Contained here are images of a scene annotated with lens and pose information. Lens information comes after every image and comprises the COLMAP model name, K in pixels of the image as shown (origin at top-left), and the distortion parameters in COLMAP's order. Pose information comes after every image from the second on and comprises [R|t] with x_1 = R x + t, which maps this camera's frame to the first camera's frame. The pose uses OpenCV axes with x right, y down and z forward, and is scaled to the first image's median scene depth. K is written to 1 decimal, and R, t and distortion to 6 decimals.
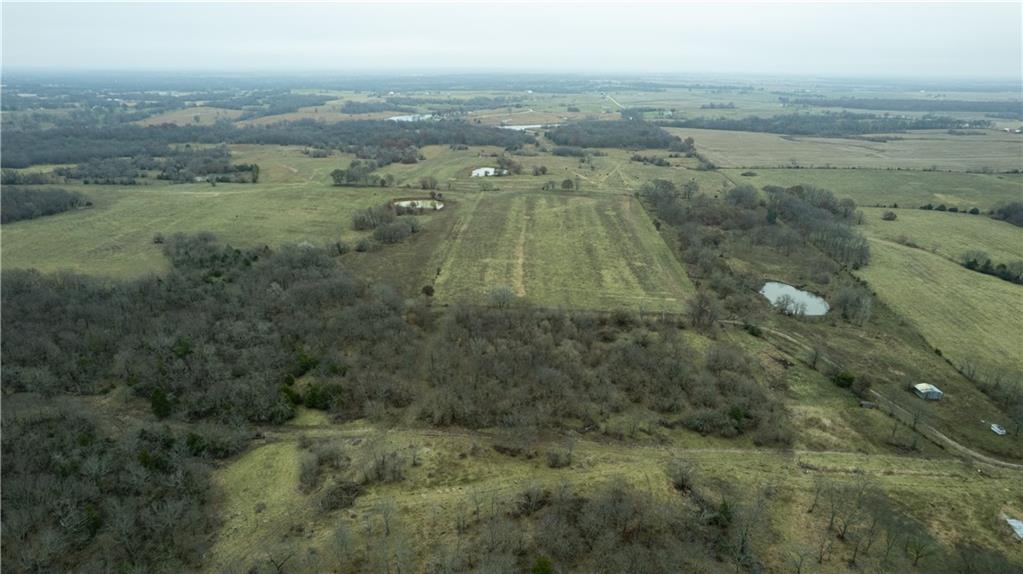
lens RADIAL K [[657.6, 0, 511.5], [0, 657.6, 287.0], [0, 0, 1]] dist [-0.079783, 0.071233]
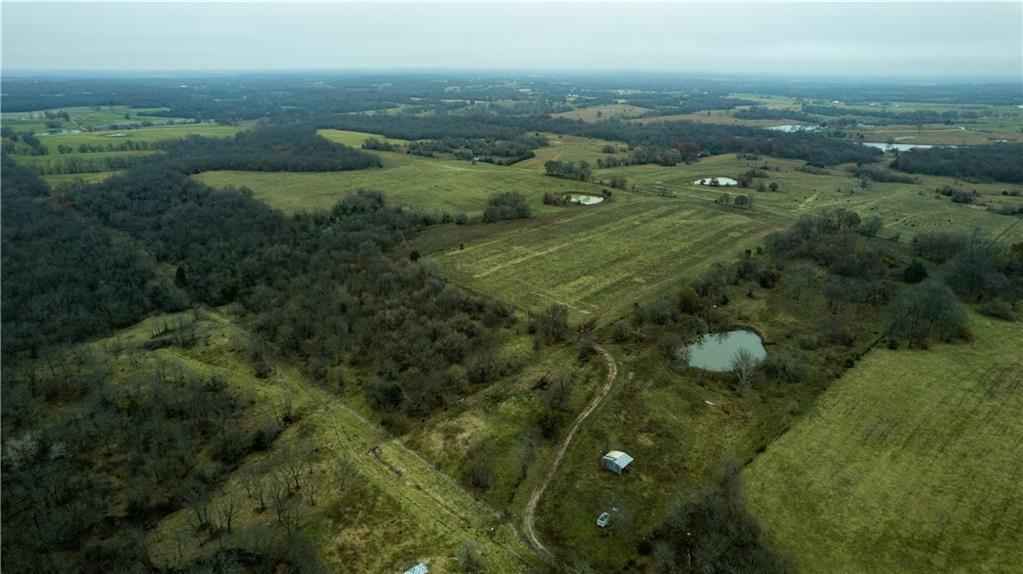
lens RADIAL K [[657.6, 0, 511.5], [0, 657.6, 287.0], [0, 0, 1]] dist [-0.079783, 0.071233]
pose [[0.742078, 0.212735, -0.635660, 0.709188], [-0.216401, 0.973557, 0.073189, -0.058893], [0.634421, 0.083246, 0.768492, 0.179668]]
